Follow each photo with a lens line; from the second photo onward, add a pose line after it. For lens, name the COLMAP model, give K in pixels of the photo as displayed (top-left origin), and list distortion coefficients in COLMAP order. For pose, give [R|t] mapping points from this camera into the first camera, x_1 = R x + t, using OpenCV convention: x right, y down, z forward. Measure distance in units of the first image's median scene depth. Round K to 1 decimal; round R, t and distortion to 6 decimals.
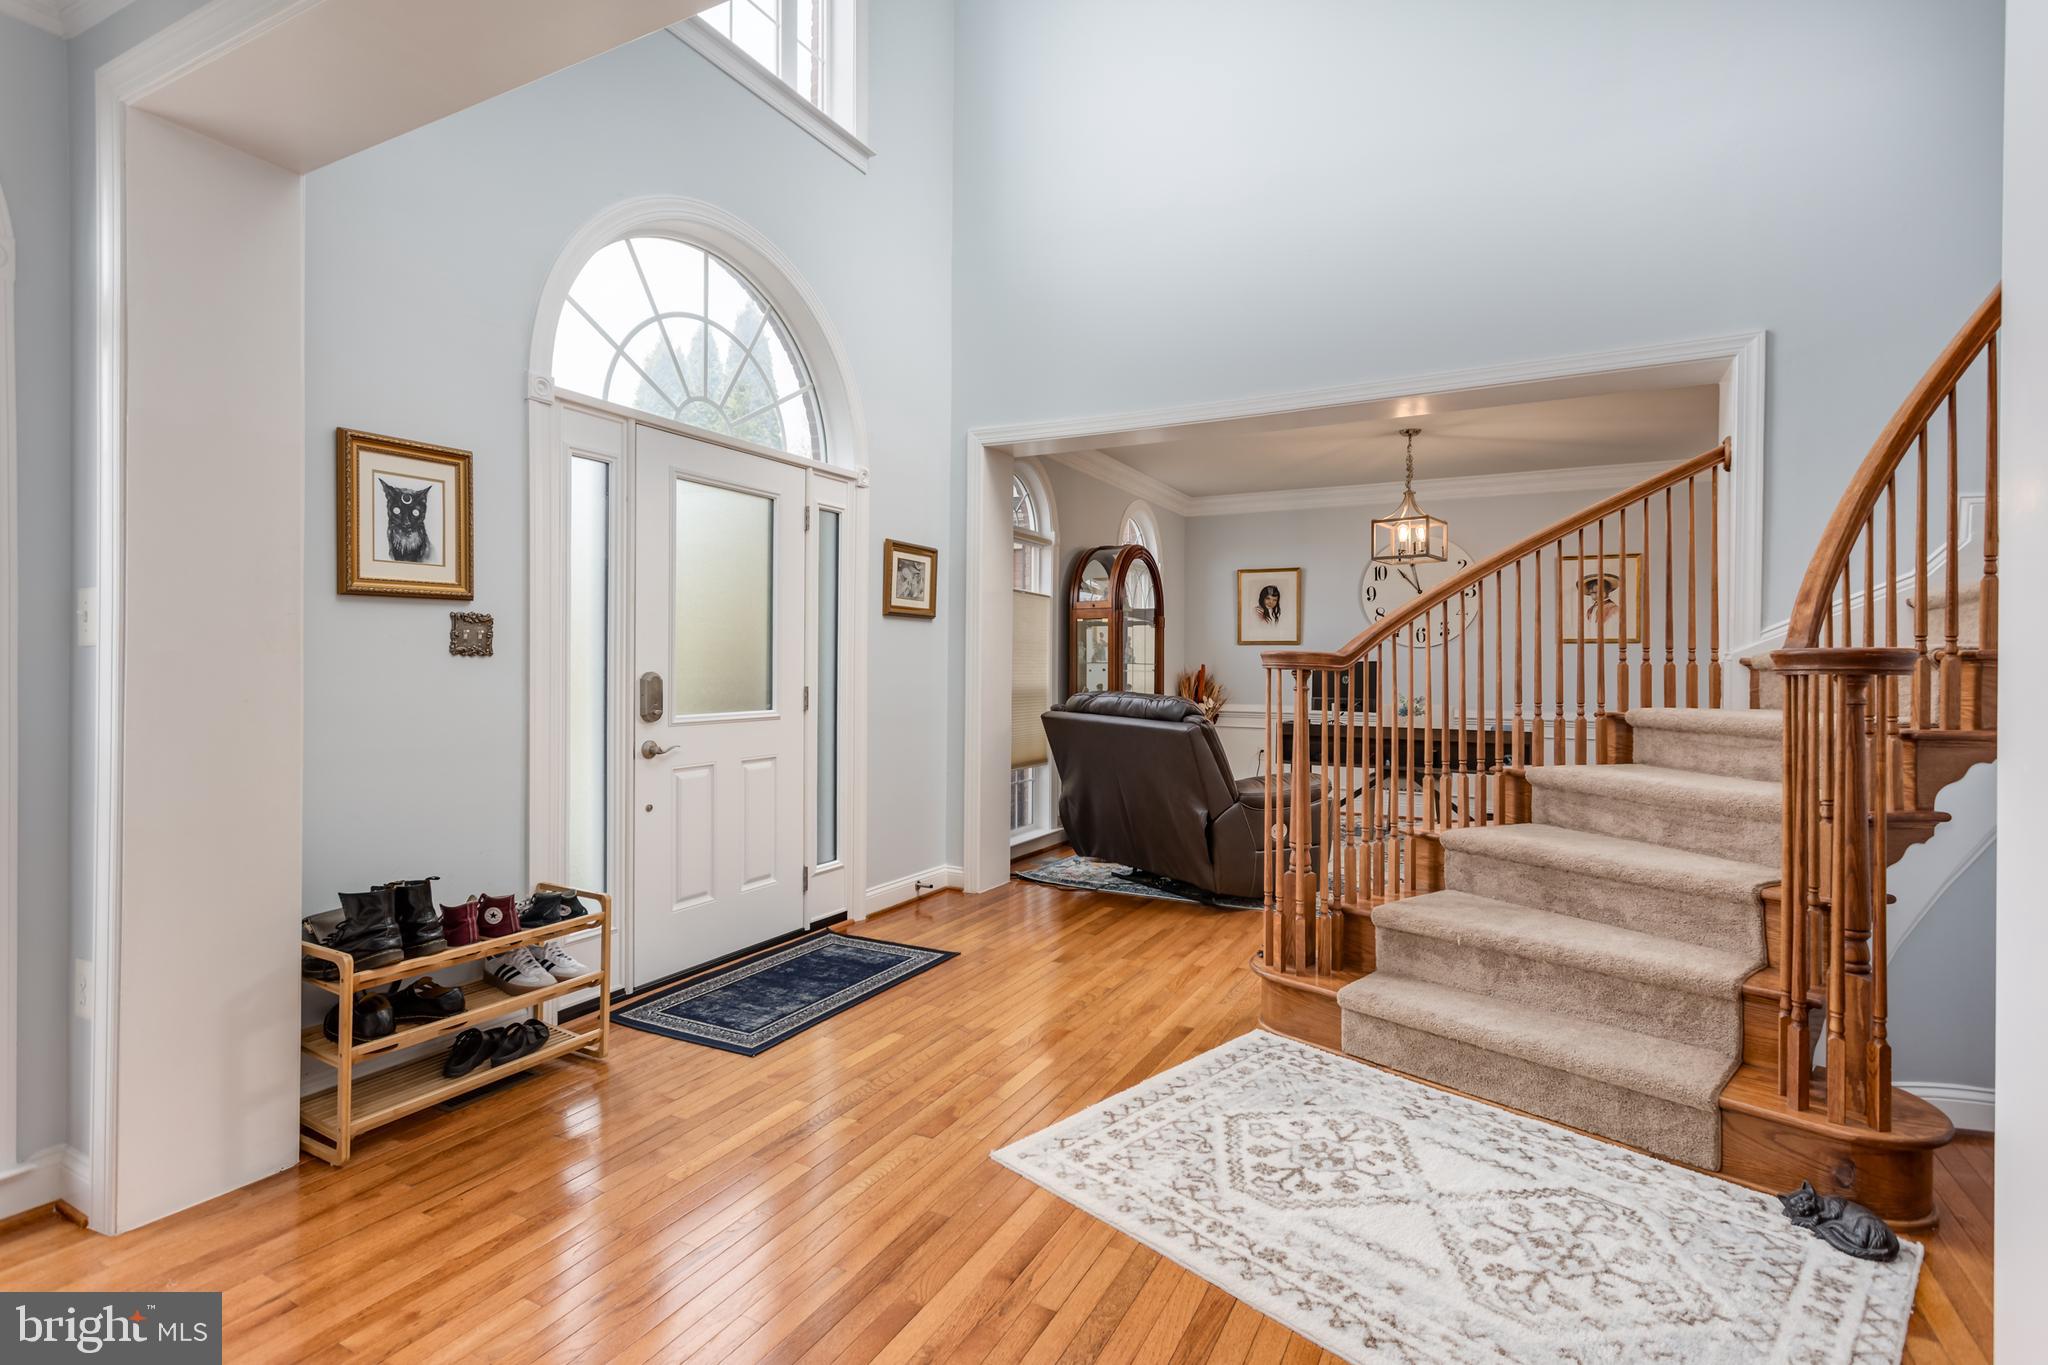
lens RADIAL K [[966.4, 0, 1027.7], [0, 966.4, 688.8], [0, 0, 1]] dist [0.003470, 0.001544]
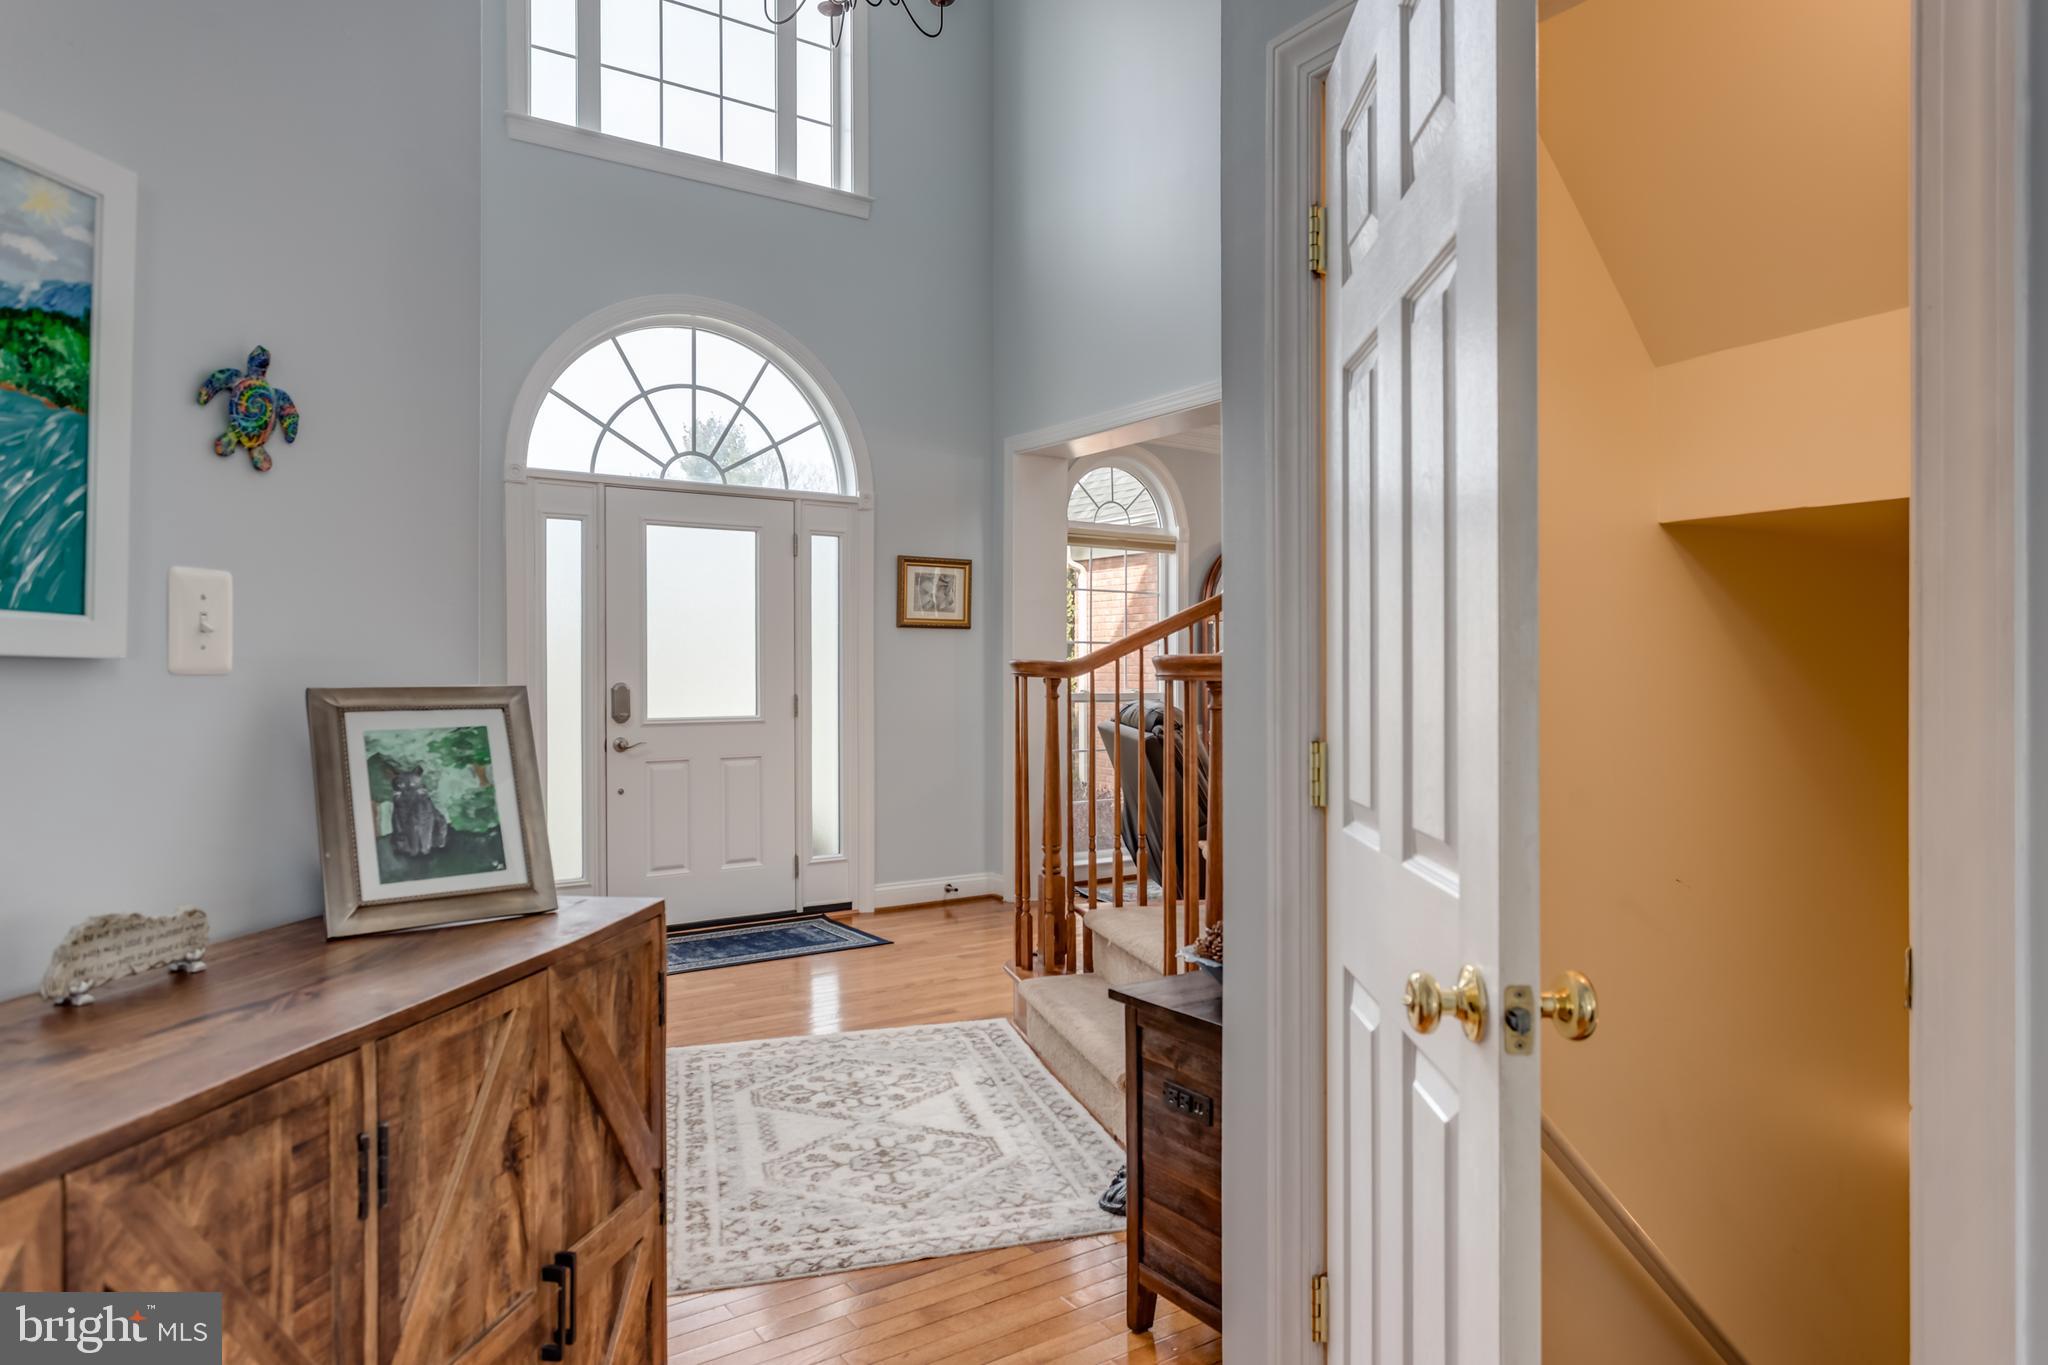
lens RADIAL K [[1191.6, 0, 1027.4], [0, 1191.6, 707.2], [0, 0, 1]] dist [0.000542, 0.000253]
pose [[0.891680, 0.004038, -0.452649, 0.892135], [-0.001870, 0.999985, 0.005238, 0.005741], [0.452663, -0.003824, 0.891673, -0.156450]]
